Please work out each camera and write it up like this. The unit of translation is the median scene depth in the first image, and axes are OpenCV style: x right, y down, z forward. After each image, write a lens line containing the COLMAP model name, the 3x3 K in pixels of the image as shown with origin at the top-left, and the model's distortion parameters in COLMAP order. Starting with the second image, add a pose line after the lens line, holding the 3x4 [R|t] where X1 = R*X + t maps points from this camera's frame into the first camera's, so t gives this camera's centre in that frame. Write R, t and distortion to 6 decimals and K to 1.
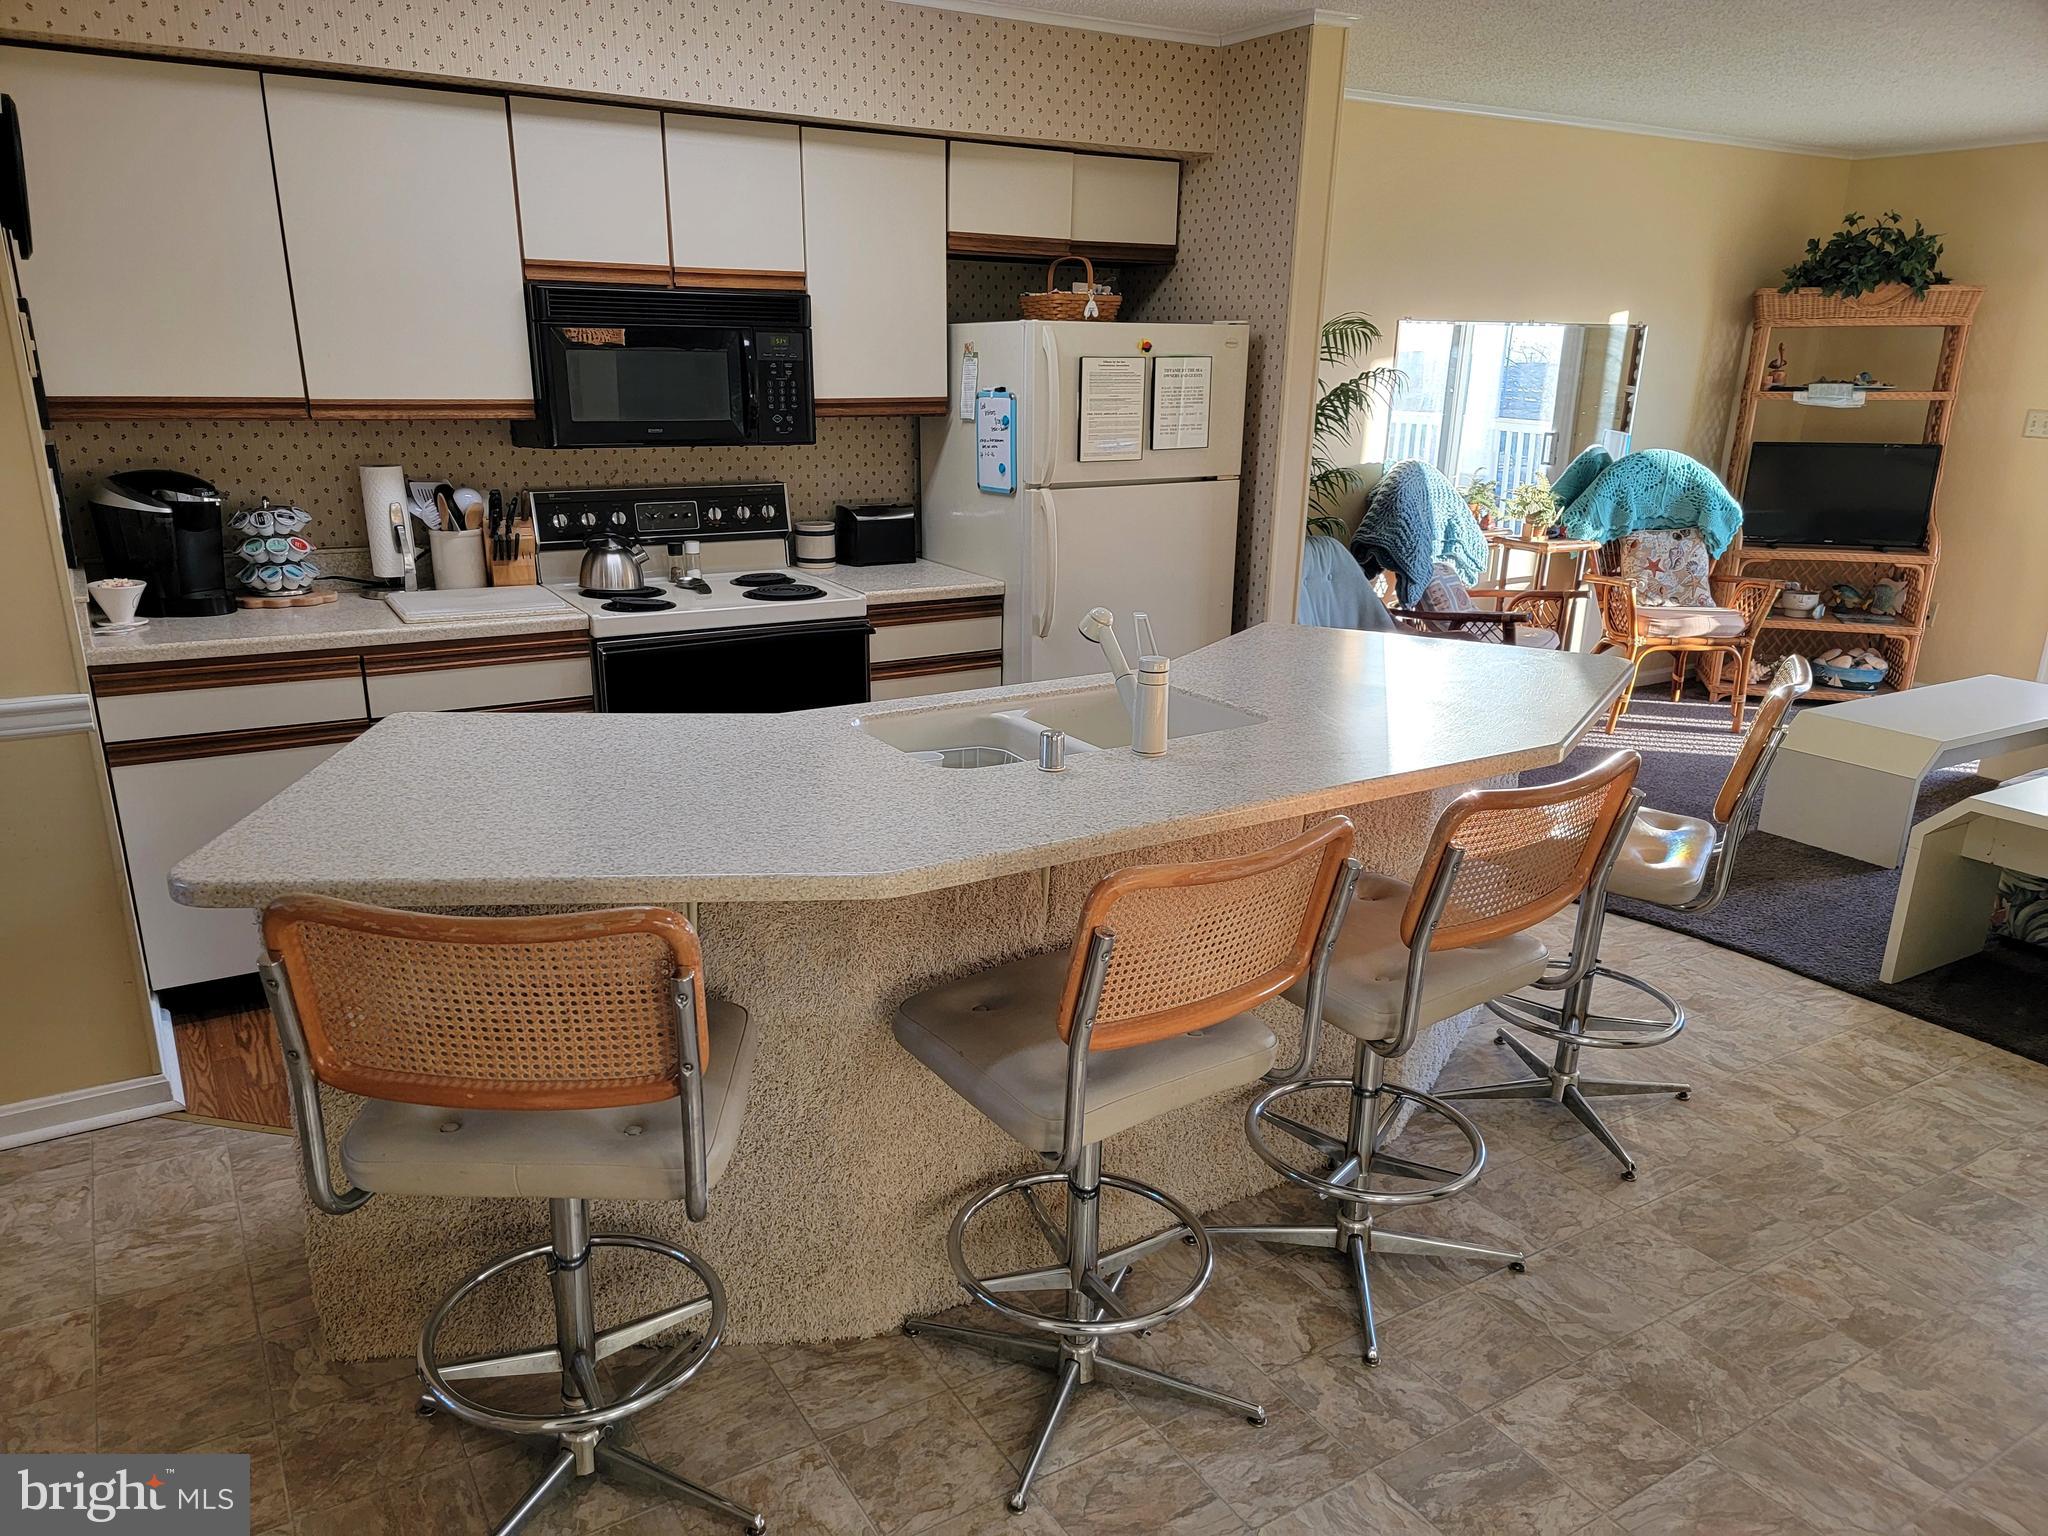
lens RADIAL K [[1437.3, 0, 971.3], [0, 1437.3, 818.7], [0, 0, 1]] dist [0.071819, -0.040837]
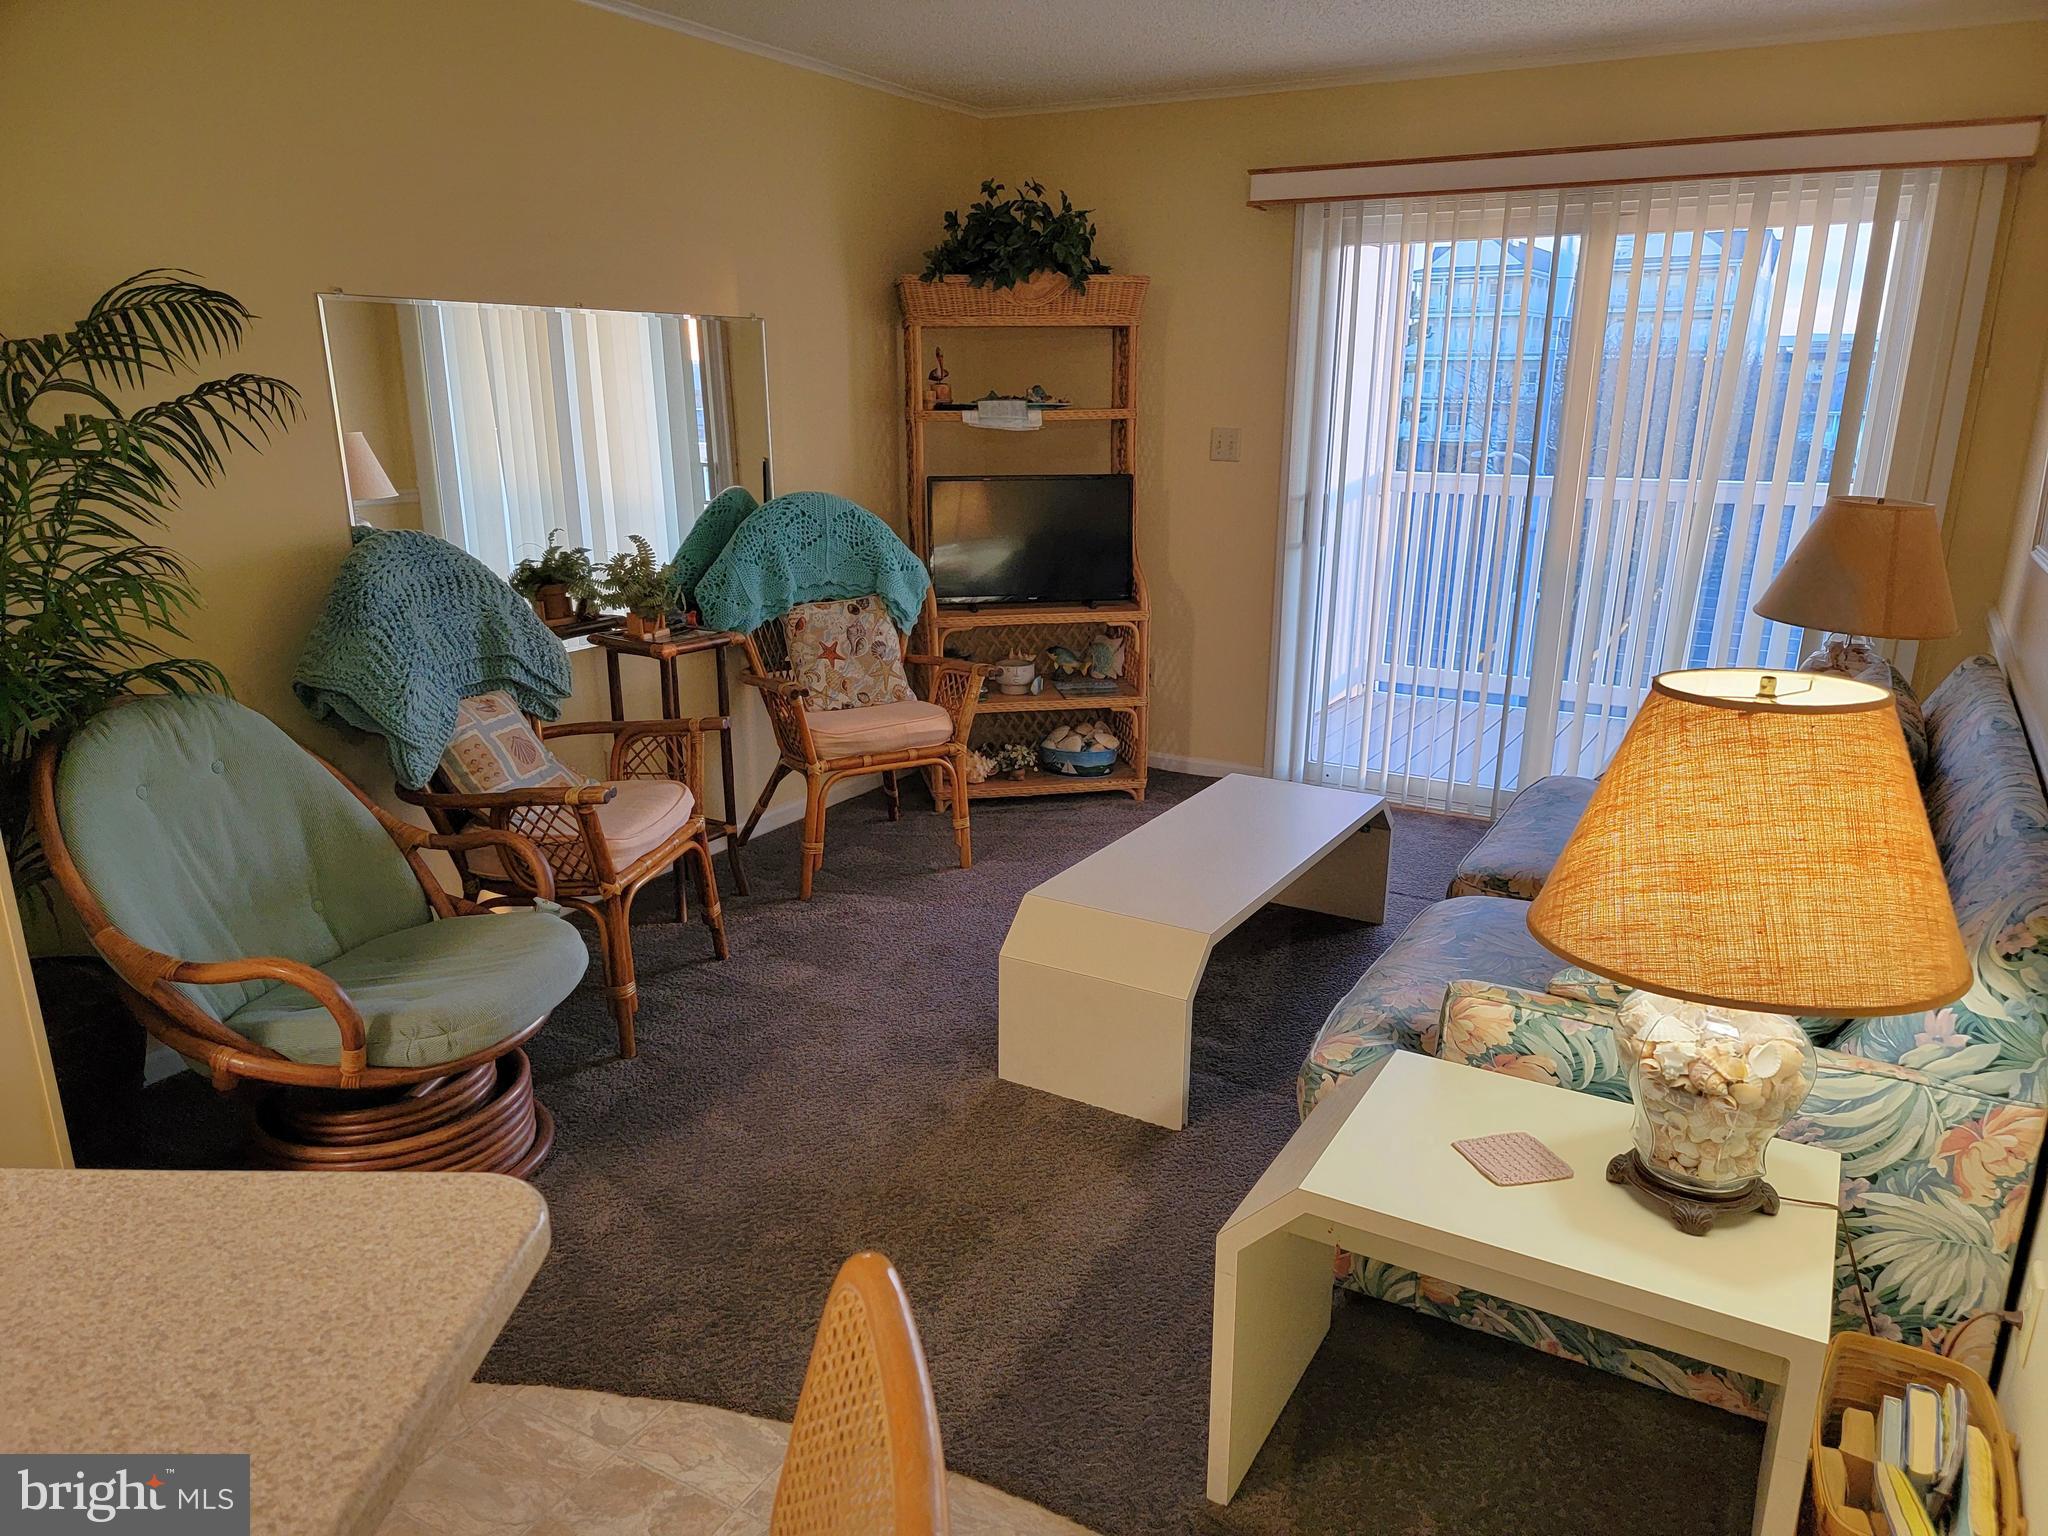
lens RADIAL K [[1437.3, 0, 1017.9], [0, 1437.3, 774.0], [0, 0, 1]] dist [0.071819, -0.040837]
pose [[0.877379, -0.136117, 0.460085, 0.215160], [0.152038, 0.988372, 0.002477, -0.101873], [-0.455072, 0.067777, 0.887871, 0.334377]]
